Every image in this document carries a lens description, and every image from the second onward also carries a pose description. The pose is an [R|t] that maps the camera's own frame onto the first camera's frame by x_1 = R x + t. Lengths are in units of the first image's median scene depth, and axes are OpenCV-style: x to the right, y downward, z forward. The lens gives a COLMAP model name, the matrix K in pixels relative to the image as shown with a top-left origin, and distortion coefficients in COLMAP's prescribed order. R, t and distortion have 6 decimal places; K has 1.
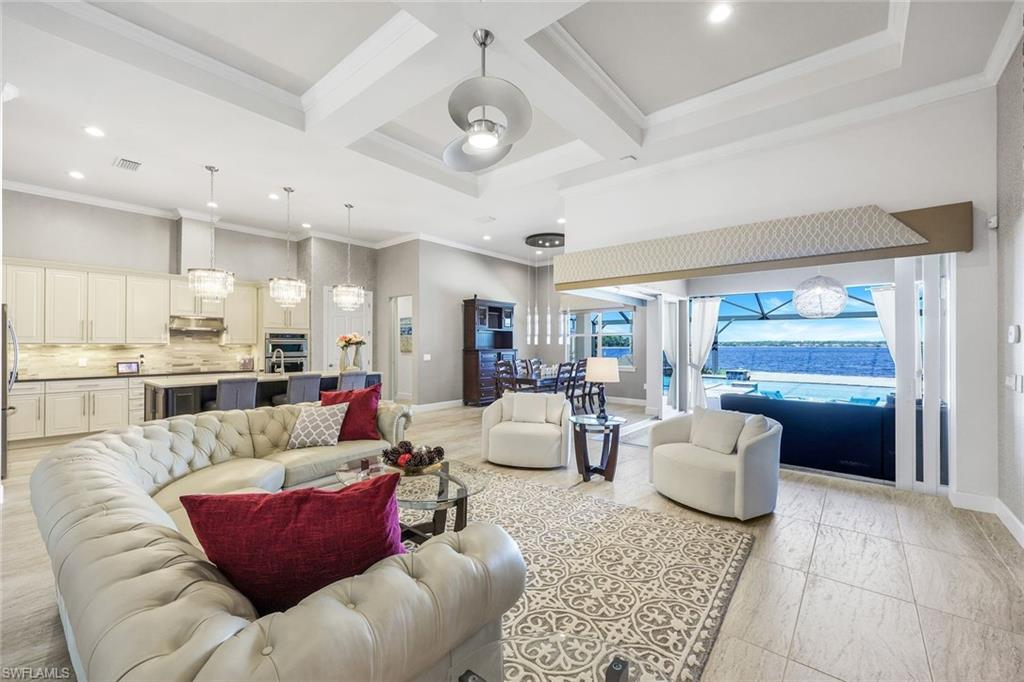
lens RADIAL K [[416.0, 0, 514.3], [0, 416.0, 341.4], [0, 0, 1]] dist [-0.000841, 0.000373]
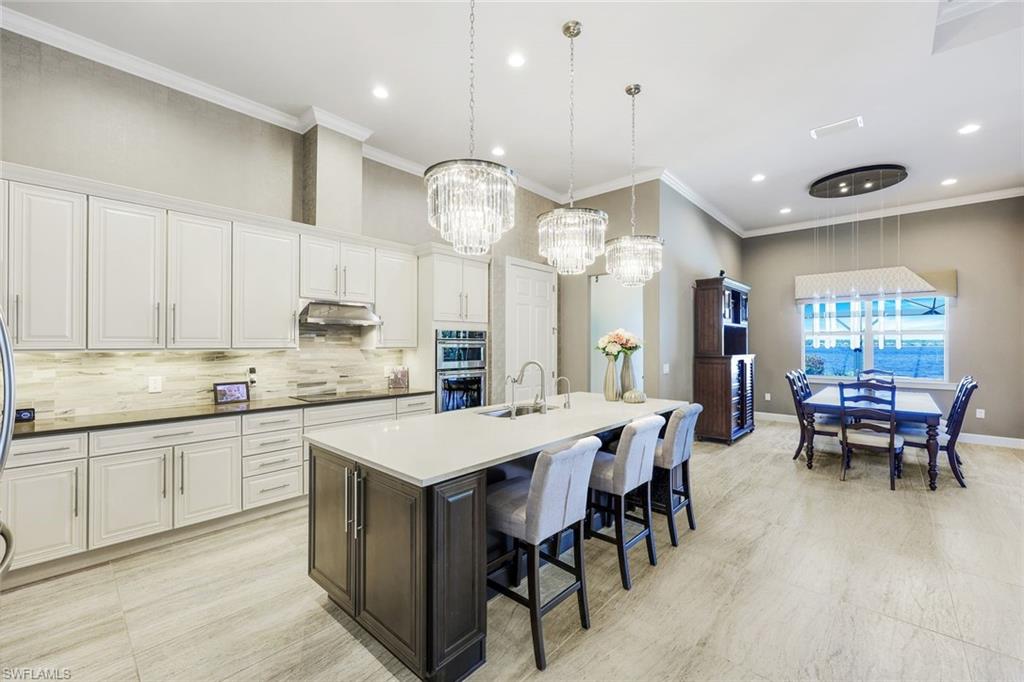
lens RADIAL K [[416.0, 0, 514.9], [0, 416.0, 342.2], [0, 0, 1]] dist [-0.000841, 0.000373]
pose [[0.999128, 0.002194, -0.041706, -0.514455], [-0.001937, 0.999979, 0.006213, -0.006800], [0.041719, -0.006126, 0.999111, 0.451766]]
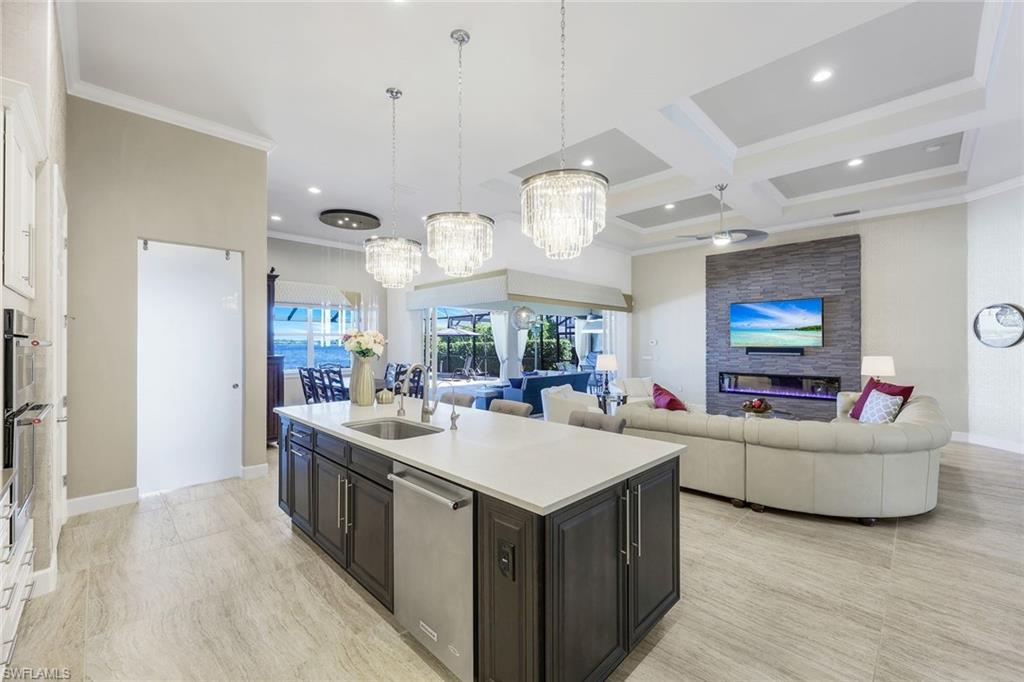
lens RADIAL K [[416.0, 0, 512.8], [0, 416.0, 341.4], [0, 0, 1]] dist [-0.000841, 0.000373]
pose [[0.107204, 0.001155, 0.994236, -0.890830], [-0.007315, 0.999973, -0.000373, -0.007399], [-0.994210, -0.007232, 0.107209, 0.750391]]
